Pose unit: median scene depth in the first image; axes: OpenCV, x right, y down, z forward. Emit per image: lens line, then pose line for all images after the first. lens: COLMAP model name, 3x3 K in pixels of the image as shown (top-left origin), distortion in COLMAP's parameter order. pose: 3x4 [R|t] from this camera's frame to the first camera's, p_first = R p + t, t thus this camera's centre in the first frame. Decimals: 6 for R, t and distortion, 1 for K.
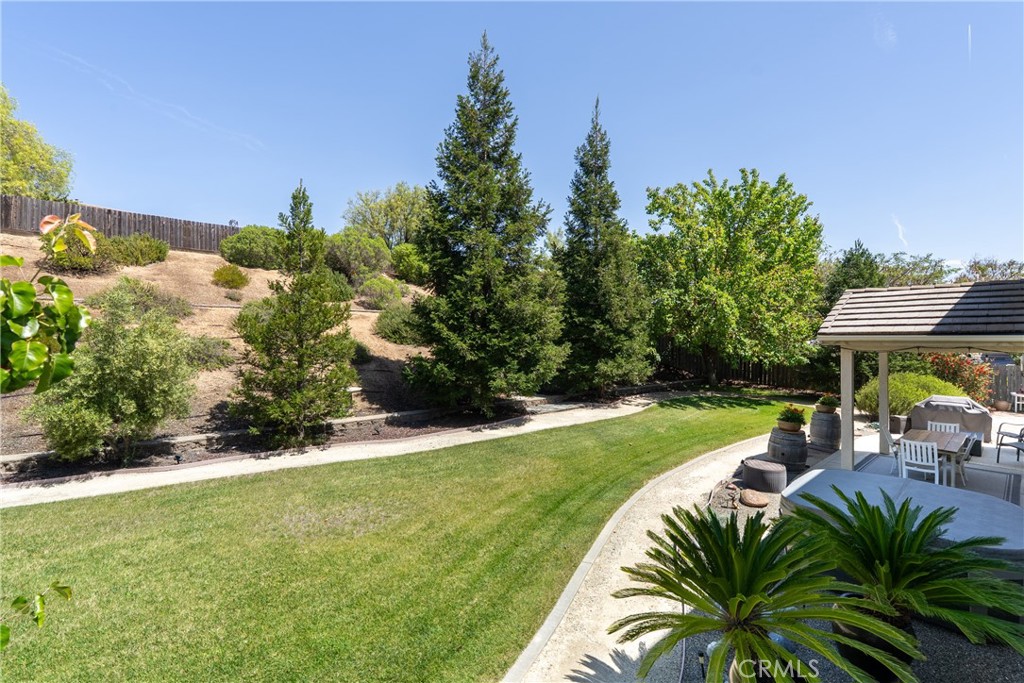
lens RADIAL K [[458.9, 0, 510.9], [0, 458.9, 342.6], [0, 0, 1]] dist [-0.009119, 0.003373]
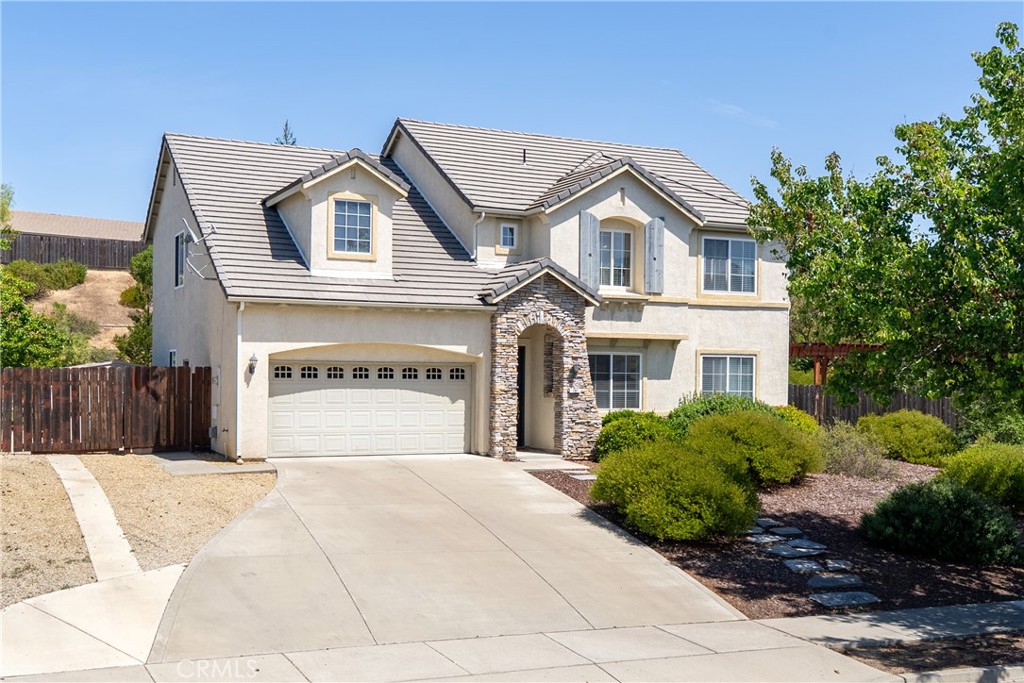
lens RADIAL K [[1115.2, 0, 503.4], [0, 1115.2, 376.8], [0, 0, 1]] dist [0.008102, 0.000000]
pose [[0.957077, 0.007841, -0.289728, 1.062699], [-0.008637, 0.999962, -0.001468, 0.047602], [0.289705, 0.003907, 0.957108, -1.373358]]
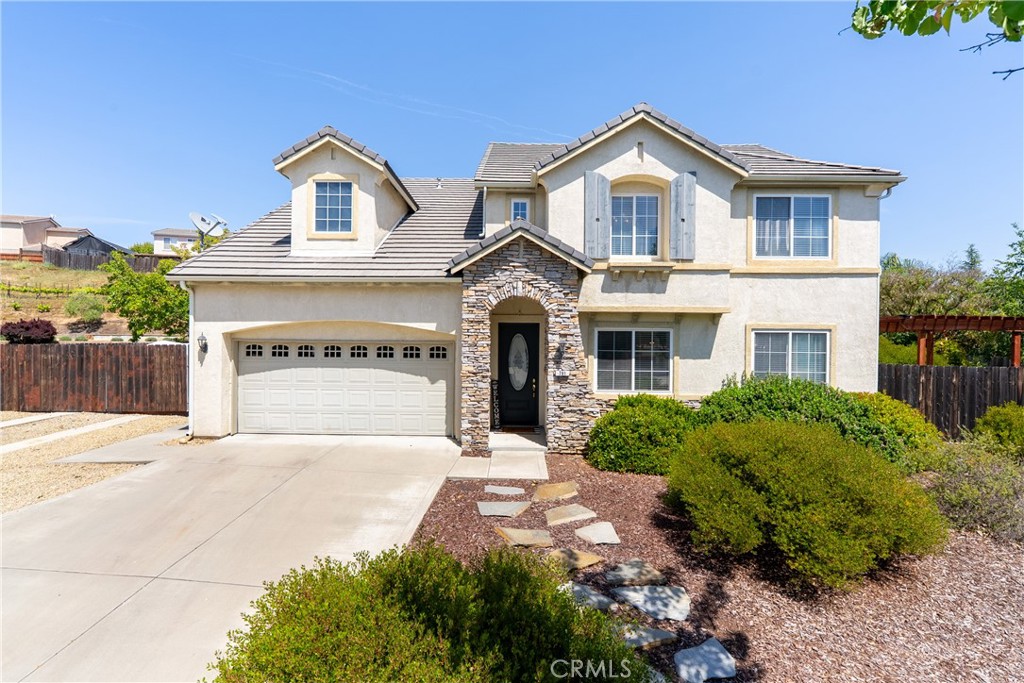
lens RADIAL K [[458.9, 0, 511.3], [0, 458.9, 338.4], [0, 0, 1]] dist [-0.009119, 0.003373]
pose [[0.734569, 0.005701, -0.678510, 1.040486], [-0.010133, 0.999945, -0.002568, 0.028674], [0.678459, 0.008762, 0.734586, -0.511008]]
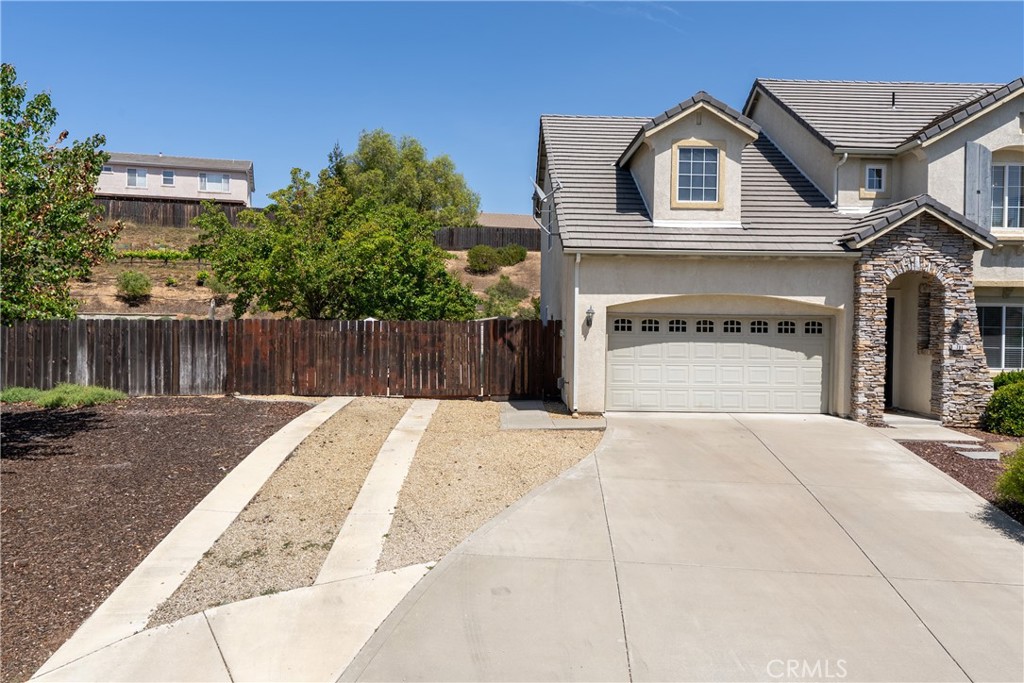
lens RADIAL K [[777.0, 0, 511.5], [0, 777.0, 337.8], [0, 0, 1]] dist [0.000346, 0.002646]
pose [[0.753464, 0.018110, -0.657239, 0.945991], [-0.013558, 0.999836, 0.012007, 0.048121], [0.657349, -0.000136, 0.753586, -1.008664]]
